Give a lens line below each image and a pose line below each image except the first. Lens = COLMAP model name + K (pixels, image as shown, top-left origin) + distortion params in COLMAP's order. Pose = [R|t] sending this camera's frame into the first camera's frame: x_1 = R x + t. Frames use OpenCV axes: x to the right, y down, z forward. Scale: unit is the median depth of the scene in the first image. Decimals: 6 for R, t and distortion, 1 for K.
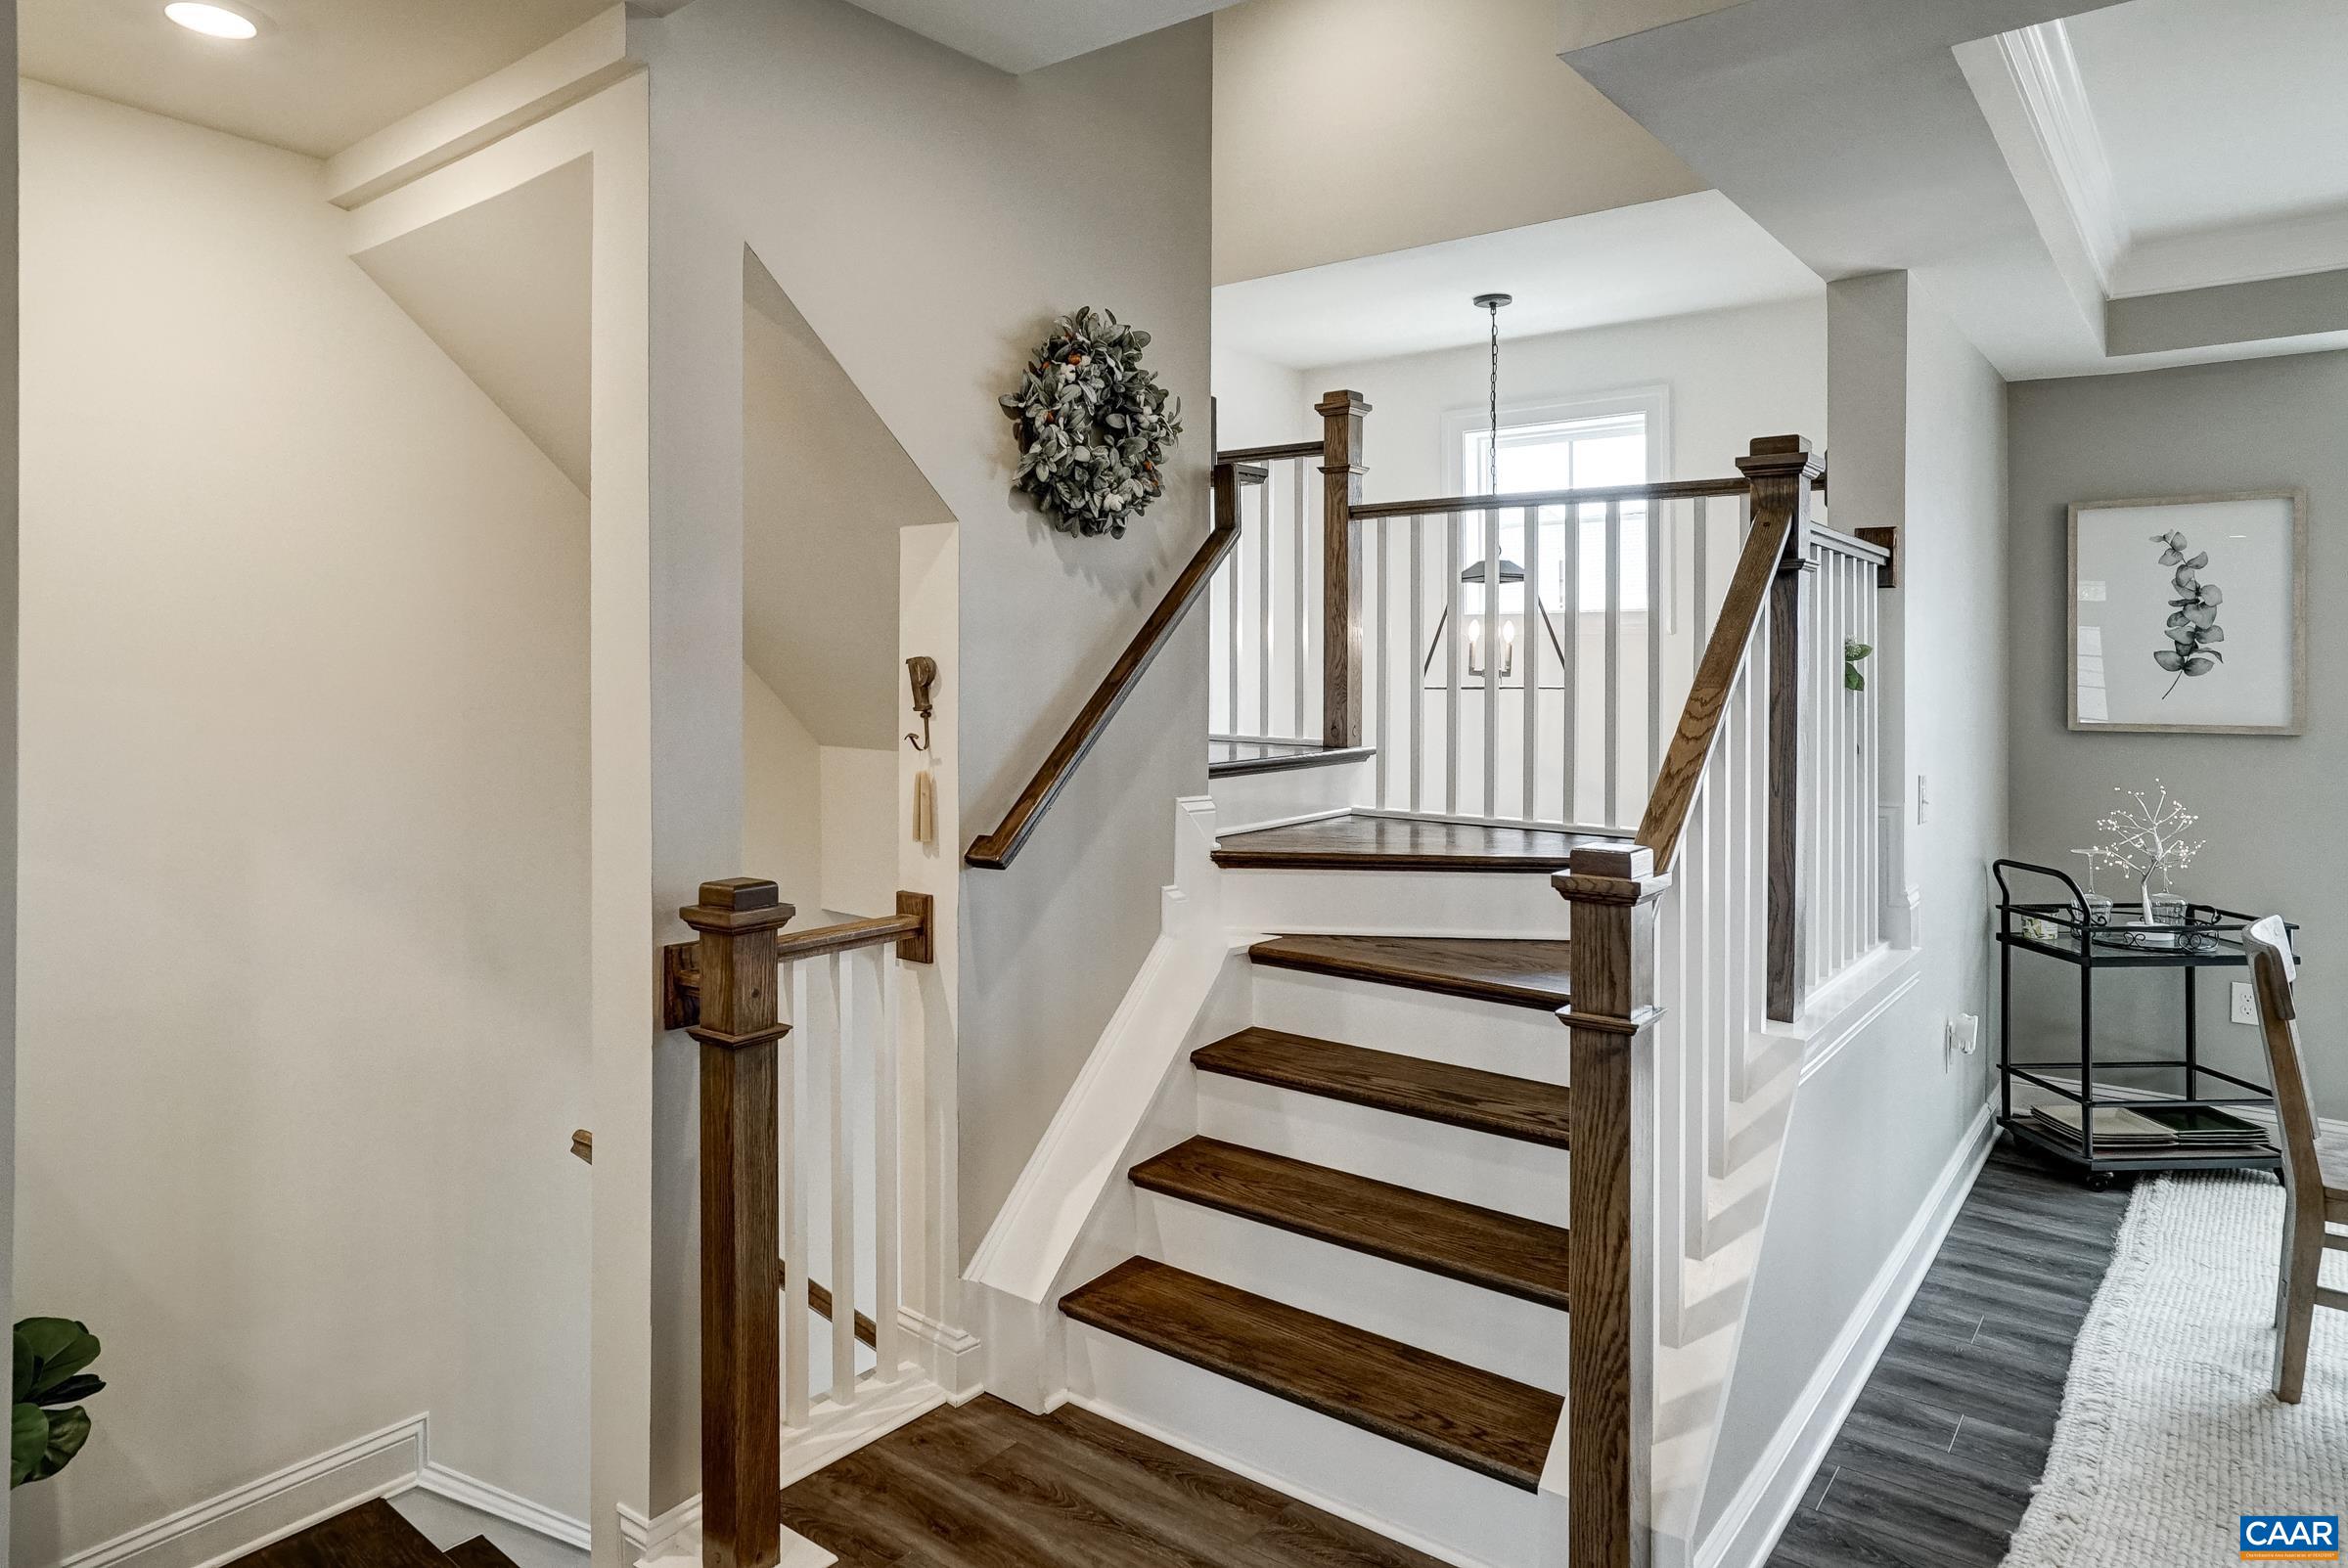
lens RADIAL K [[1342.3, 0, 1152.1], [0, 1342.3, 677.9], [0, 0, 1]] dist [-0.040888, 0.027498]
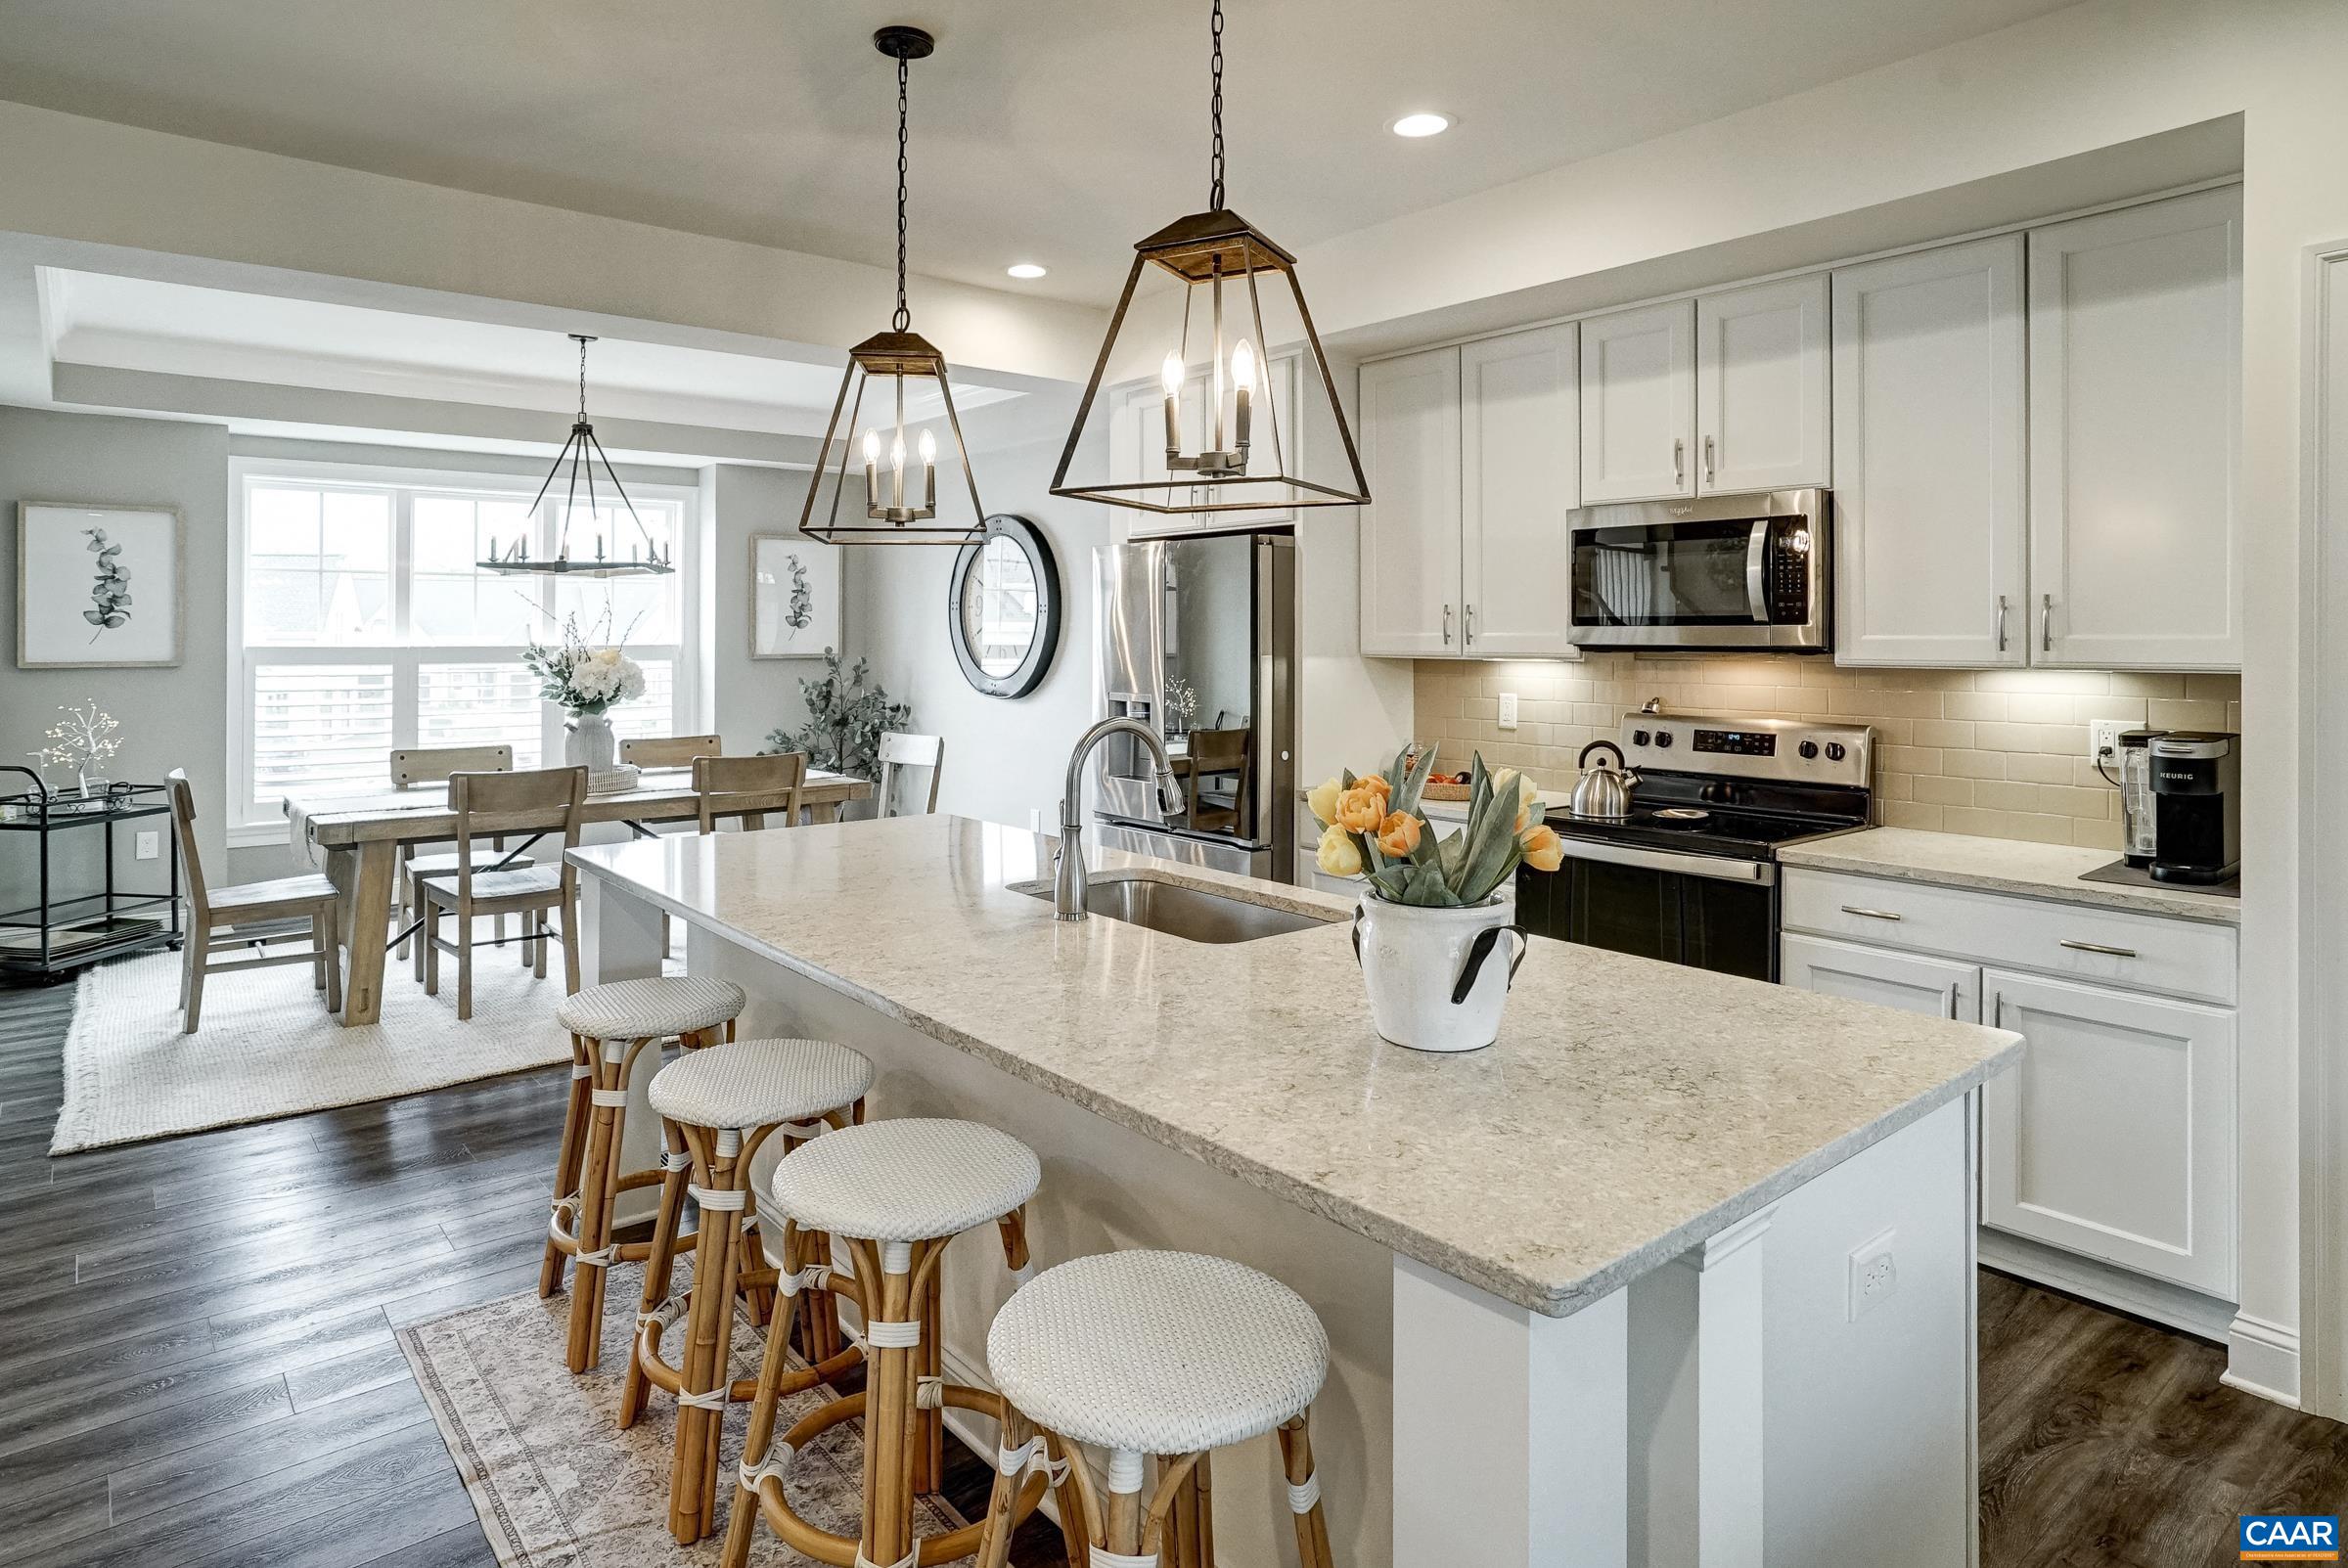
lens RADIAL K [[1342.3, 0, 1141.7], [0, 1342.3, 622.7], [0, 0, 1]] dist [-0.040888, 0.027498]
pose [[0.213163, 0.002204, 0.977014, -0.406302], [0.006030, 0.999975, -0.003572, 0.004482], [-0.976998, 0.006653, 0.213145, -0.432104]]
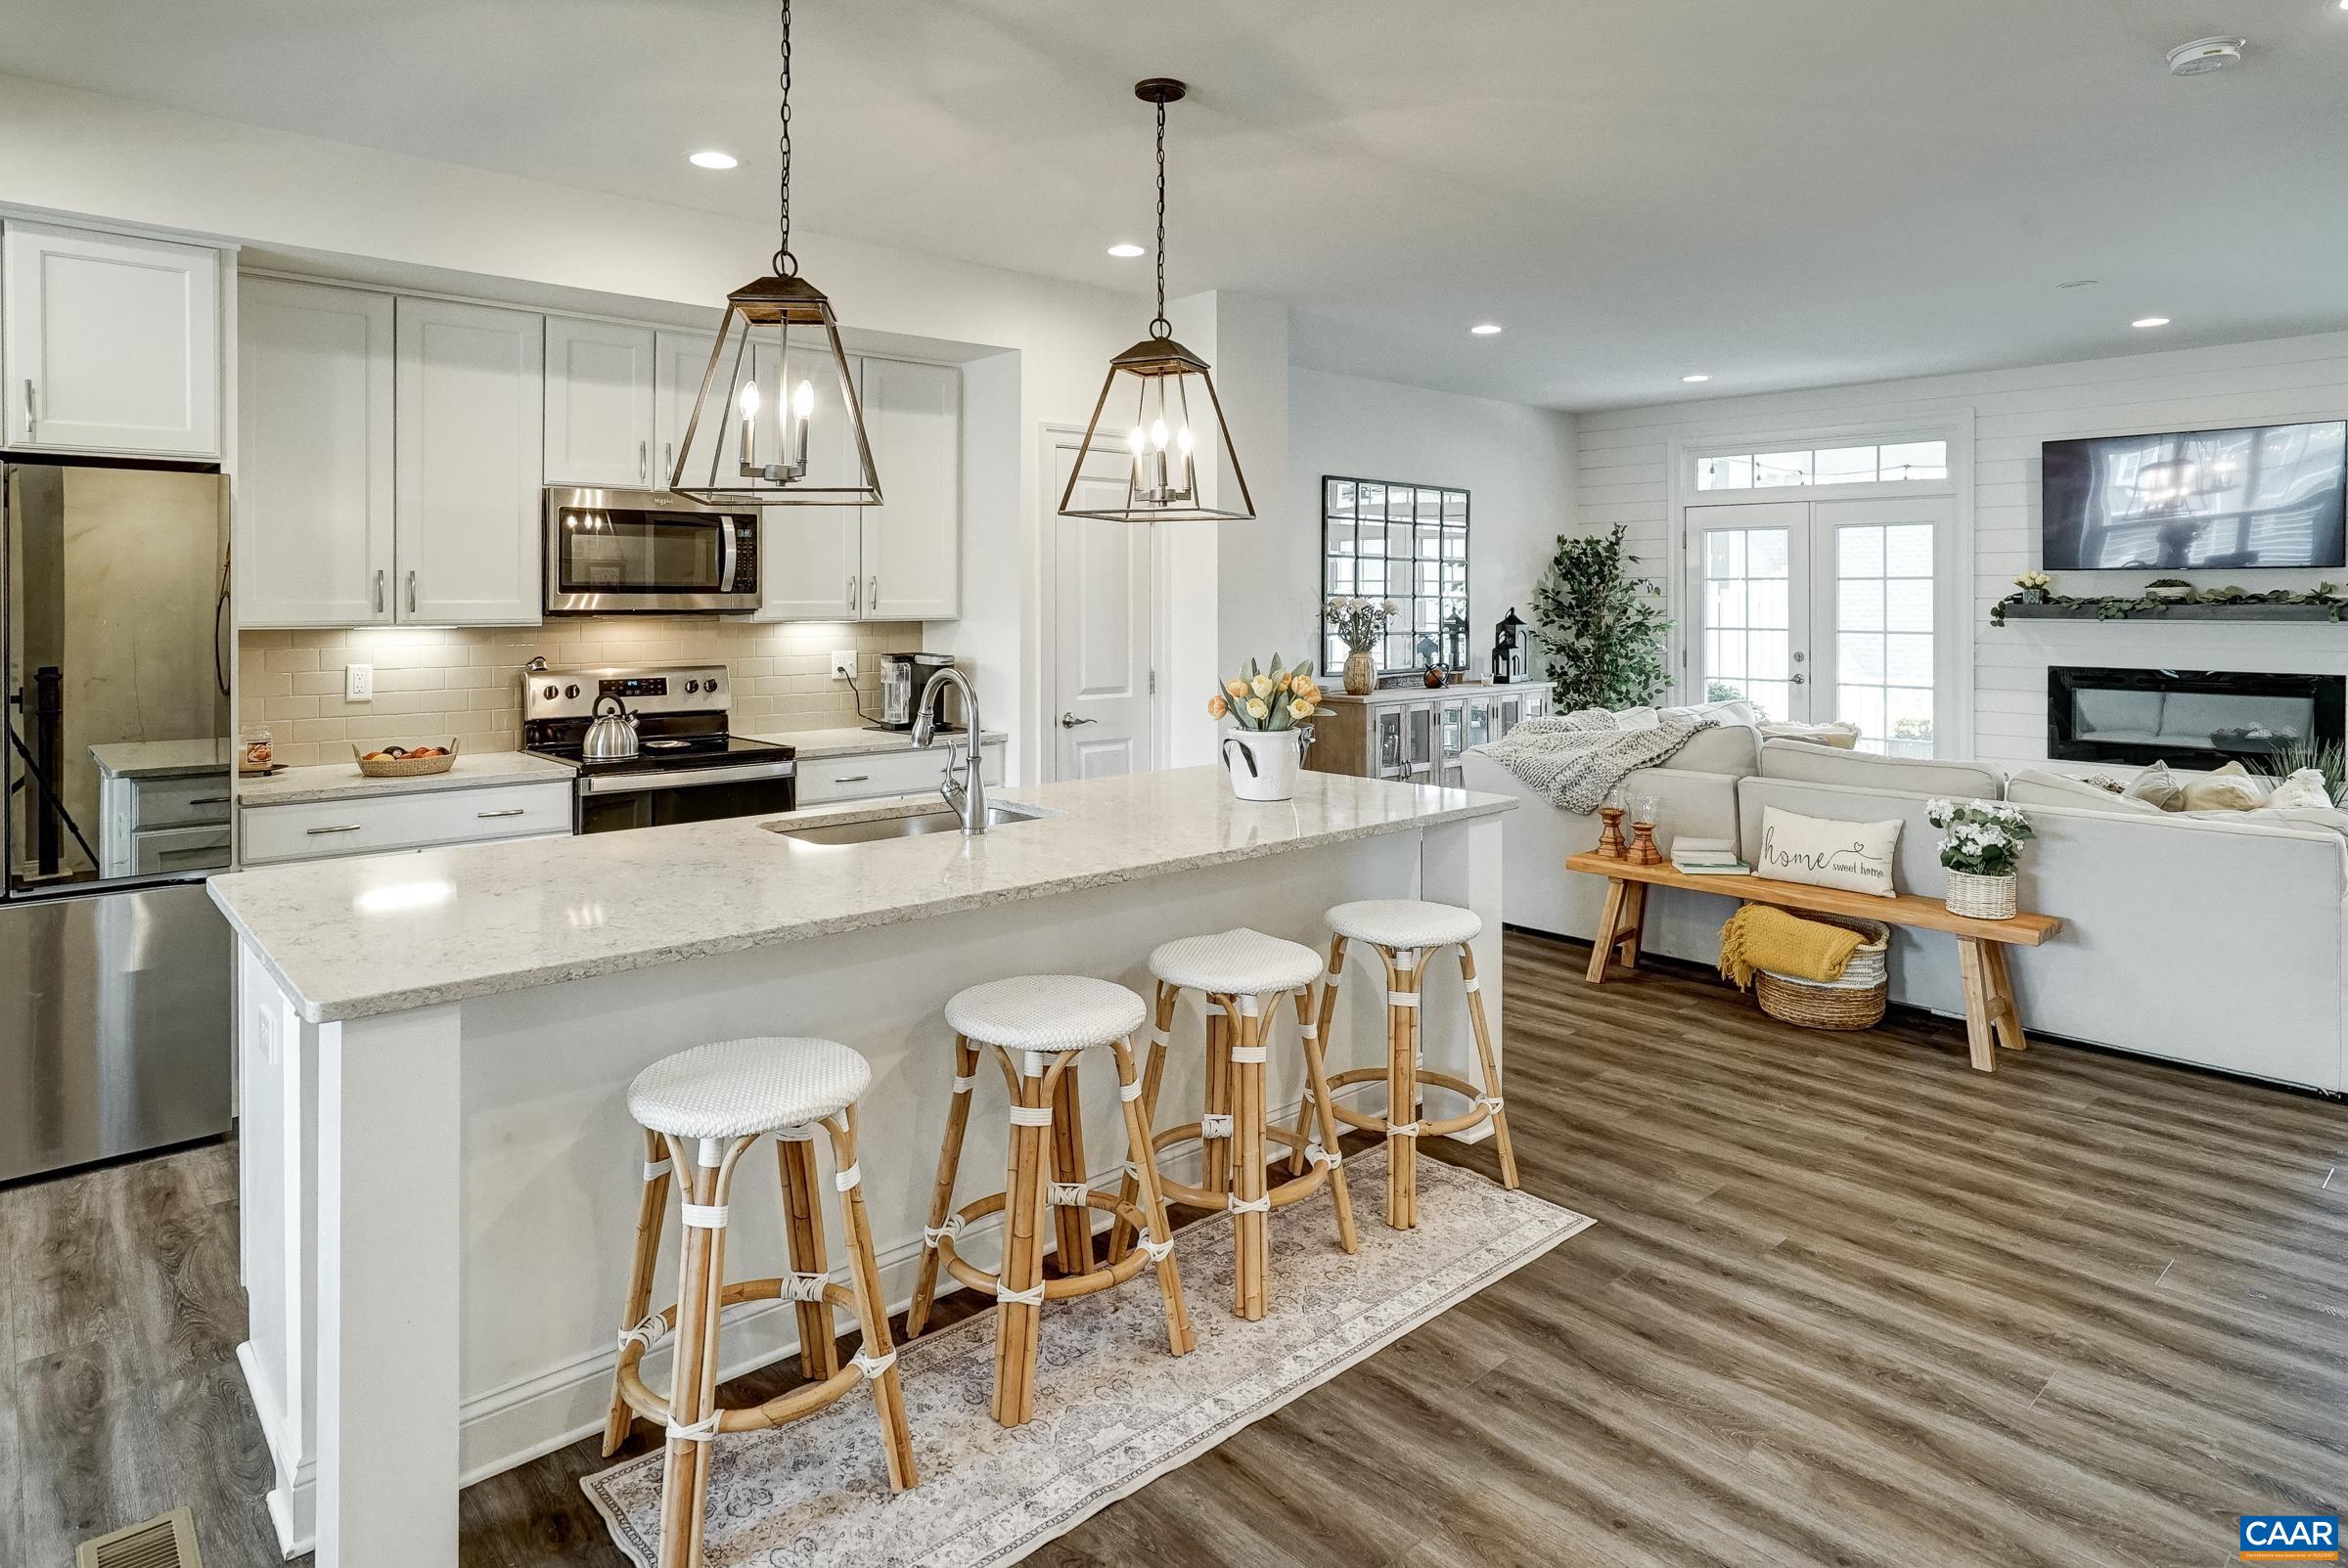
lens RADIAL K [[1342.3, 0, 1153.7], [0, 1342.3, 587.2], [0, 0, 1]] dist [-0.040888, 0.027498]
pose [[-0.986023, -0.003022, 0.166584, -0.032100], [-0.003290, 0.999994, -0.001335, 0.000320], [-0.166579, -0.001865, -0.986026, 0.463545]]
